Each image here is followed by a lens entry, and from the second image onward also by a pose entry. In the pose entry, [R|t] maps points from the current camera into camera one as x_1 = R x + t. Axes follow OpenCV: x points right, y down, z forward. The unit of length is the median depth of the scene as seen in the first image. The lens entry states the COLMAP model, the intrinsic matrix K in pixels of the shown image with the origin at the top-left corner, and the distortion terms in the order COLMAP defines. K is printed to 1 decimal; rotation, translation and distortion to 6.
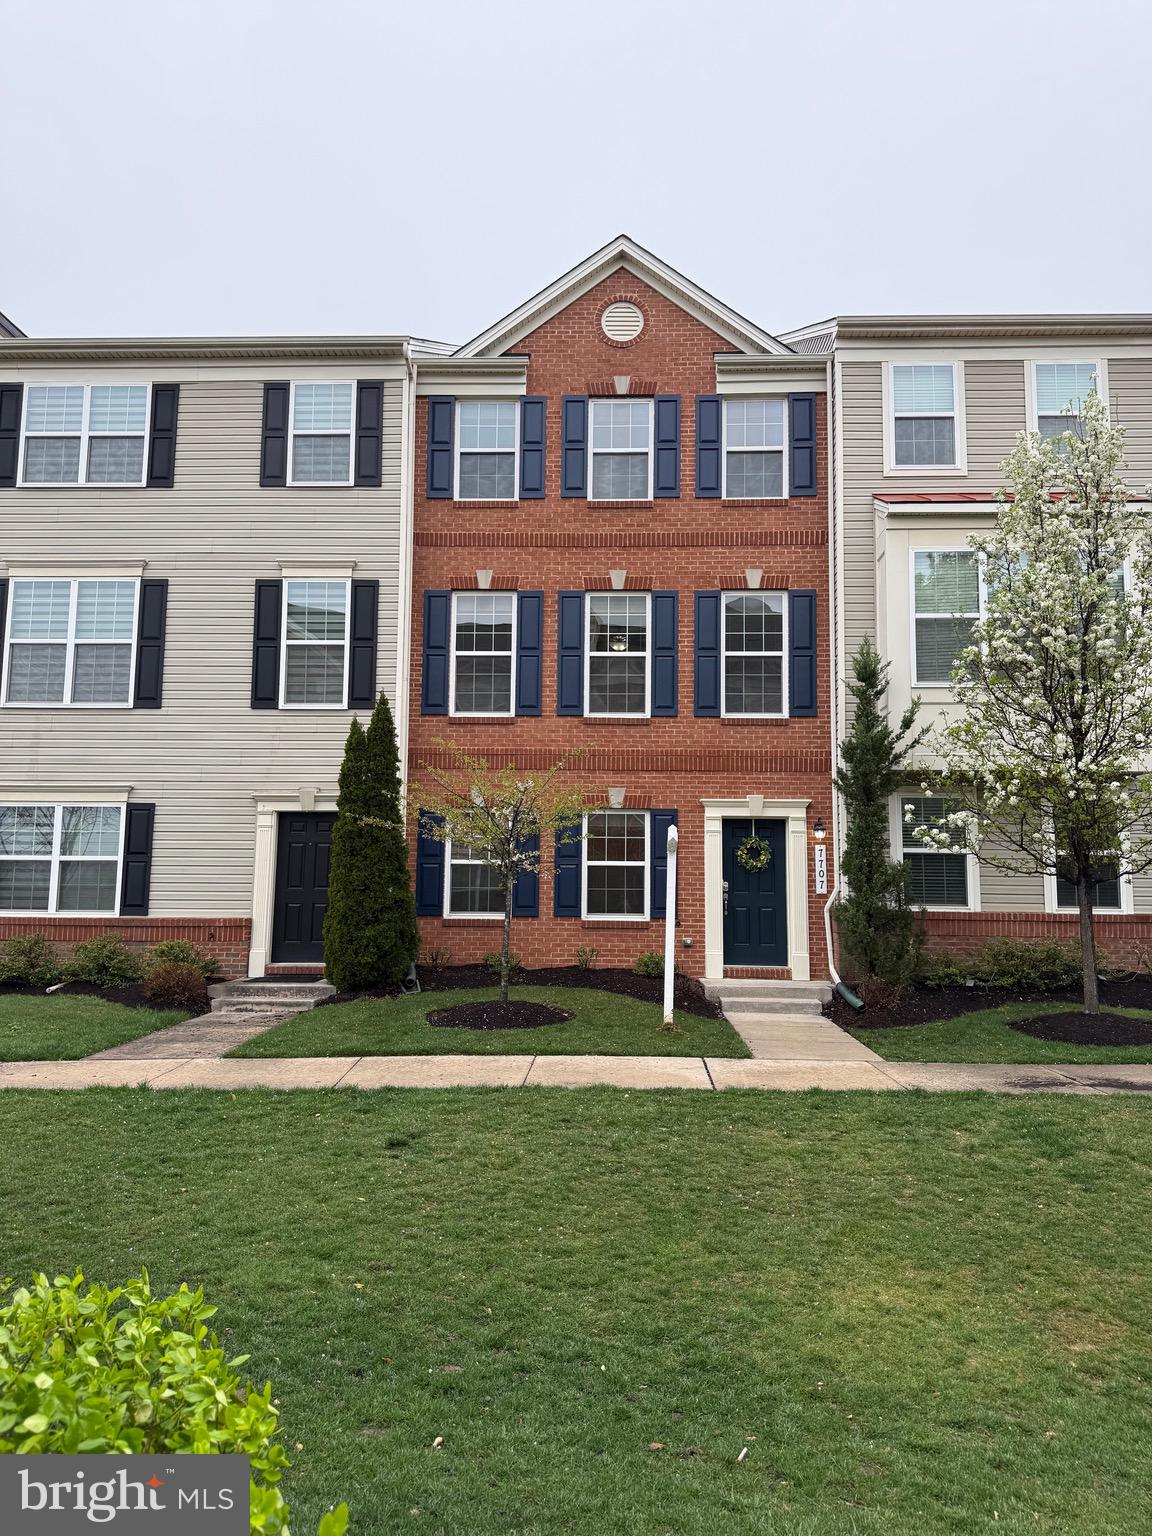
lens RADIAL K [[1059.9, 0, 577.1], [0, 1059.9, 798.3], [0, 0, 1]] dist [0.069795, -0.068181]
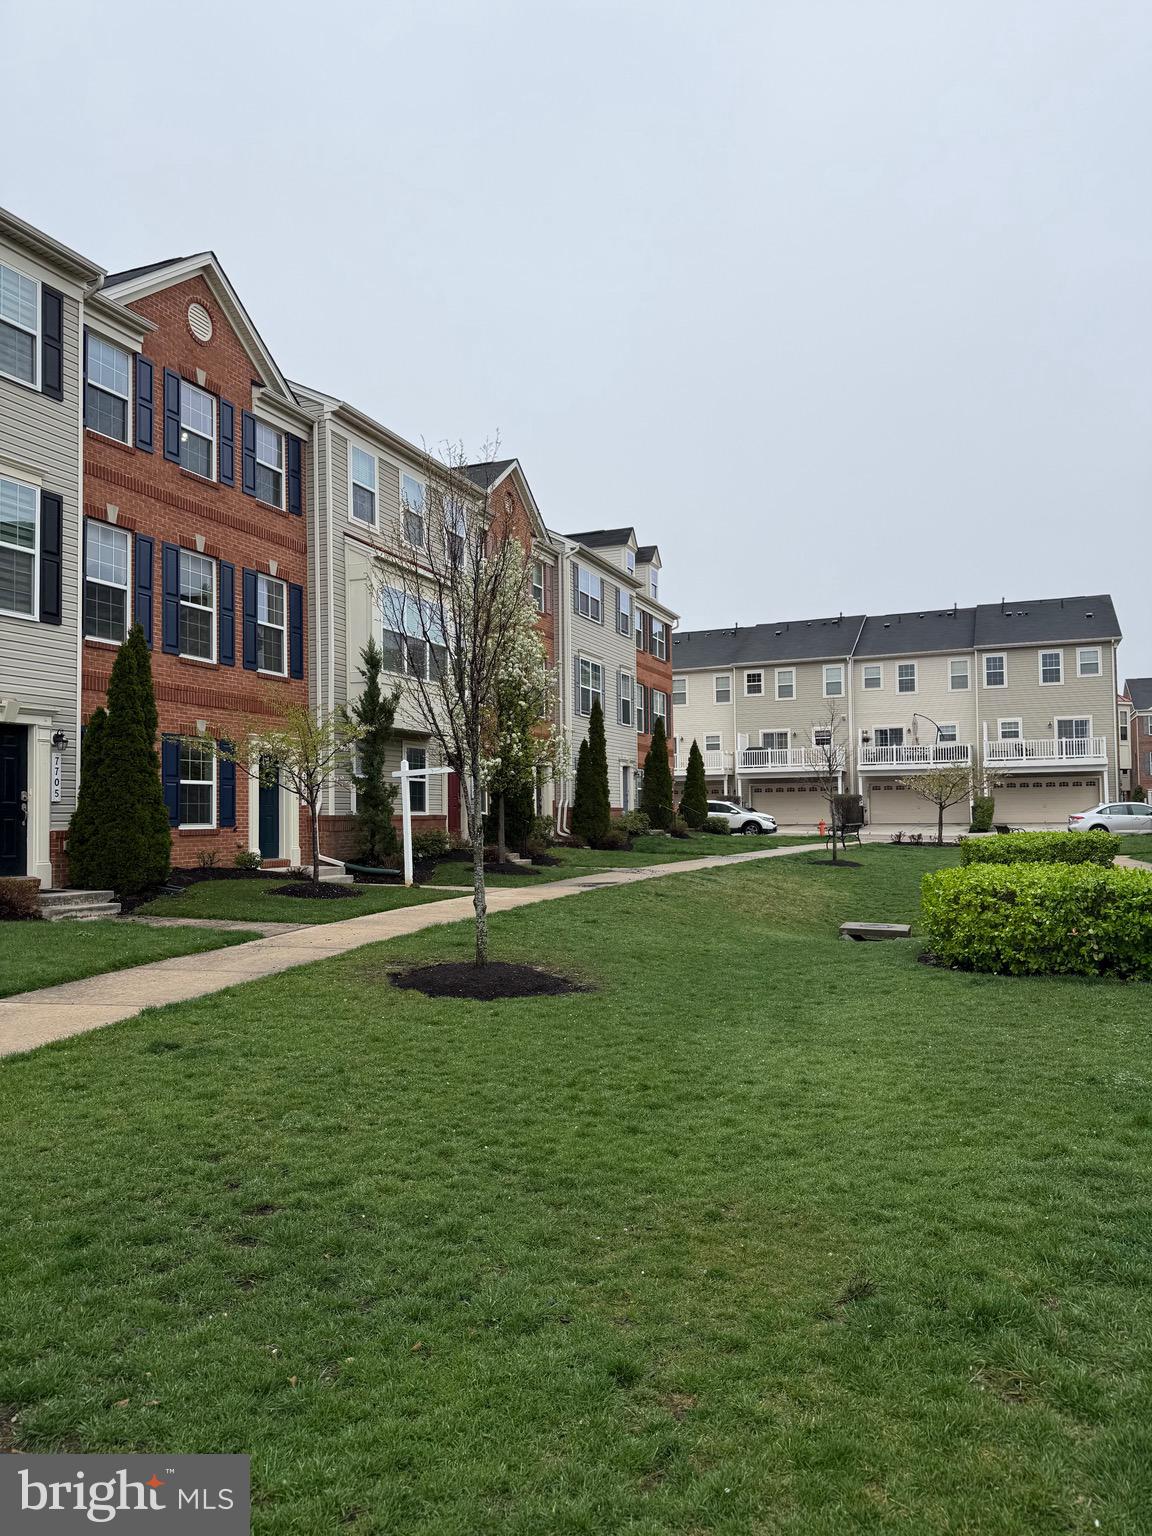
lens RADIAL K [[1059.9, 0, 577.1], [0, 1059.9, 798.3], [0, 0, 1]] dist [0.069795, -0.068181]
pose [[0.357483, 0.006470, 0.933897, -0.946215], [-0.076608, 0.996809, 0.022419, 0.019341], [-0.930772, -0.079559, 0.356838, 0.157157]]
